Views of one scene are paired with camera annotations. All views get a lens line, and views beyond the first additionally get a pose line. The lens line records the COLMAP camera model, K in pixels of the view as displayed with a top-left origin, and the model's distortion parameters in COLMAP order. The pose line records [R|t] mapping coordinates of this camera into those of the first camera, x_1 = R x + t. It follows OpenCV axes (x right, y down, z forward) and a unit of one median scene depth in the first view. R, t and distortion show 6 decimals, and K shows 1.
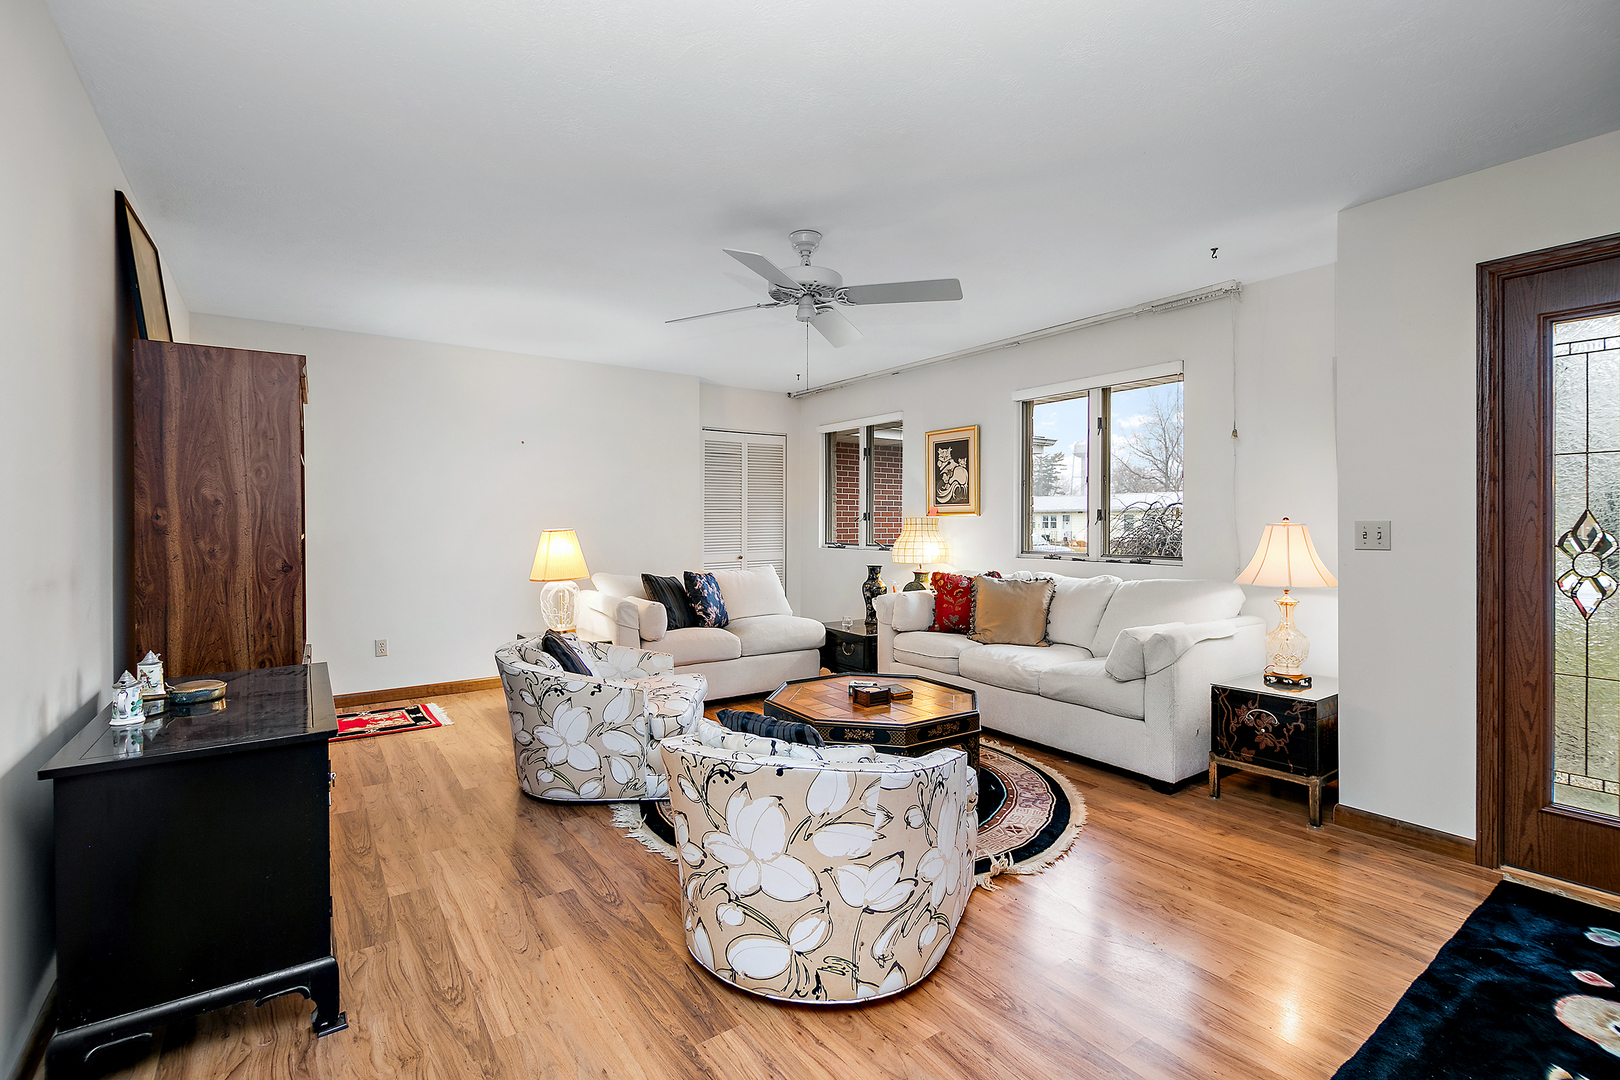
lens RADIAL K [[721.5, 0, 802.1], [0, 721.5, 529.5], [0, 0, 1]] dist [-0.000446, -0.001196]
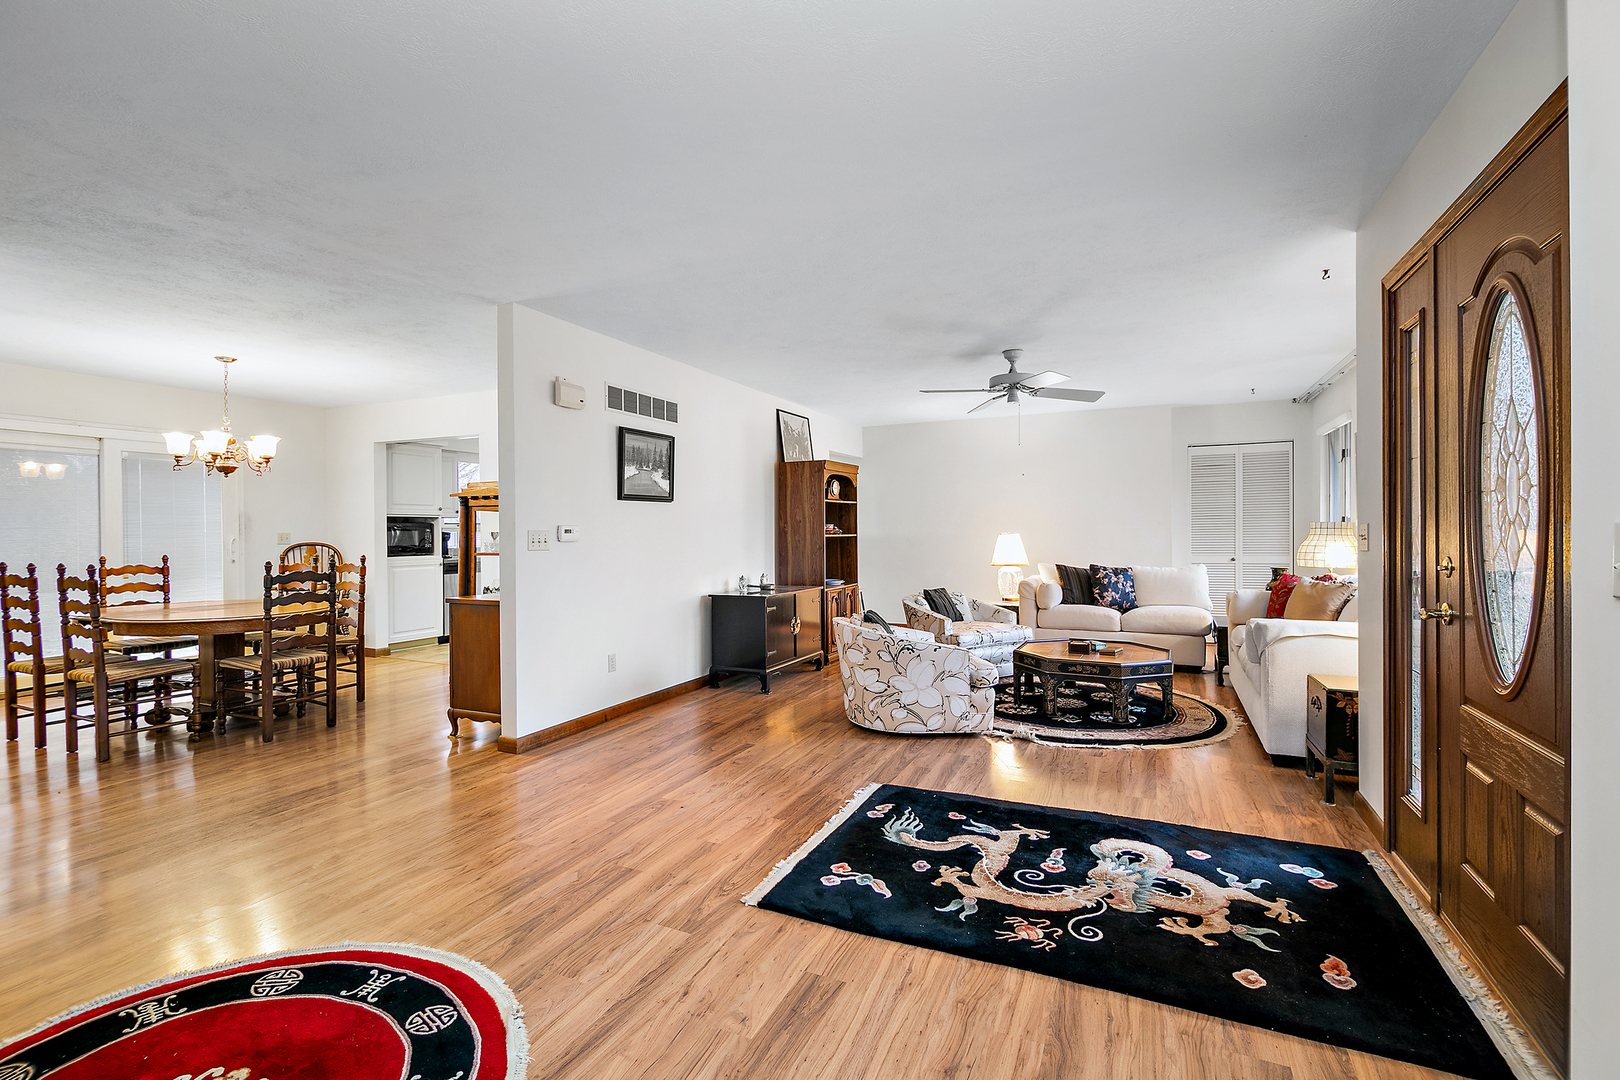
lens RADIAL K [[721.5, 0, 806.8], [0, 721.5, 536.8], [0, 0, 1]] dist [-0.000446, -0.001196]
pose [[0.497852, 0.002577, -0.867258, 0.843985], [-0.001171, 0.999997, 0.002299, 0.004132], [0.867261, -0.000129, 0.497853, -0.153497]]
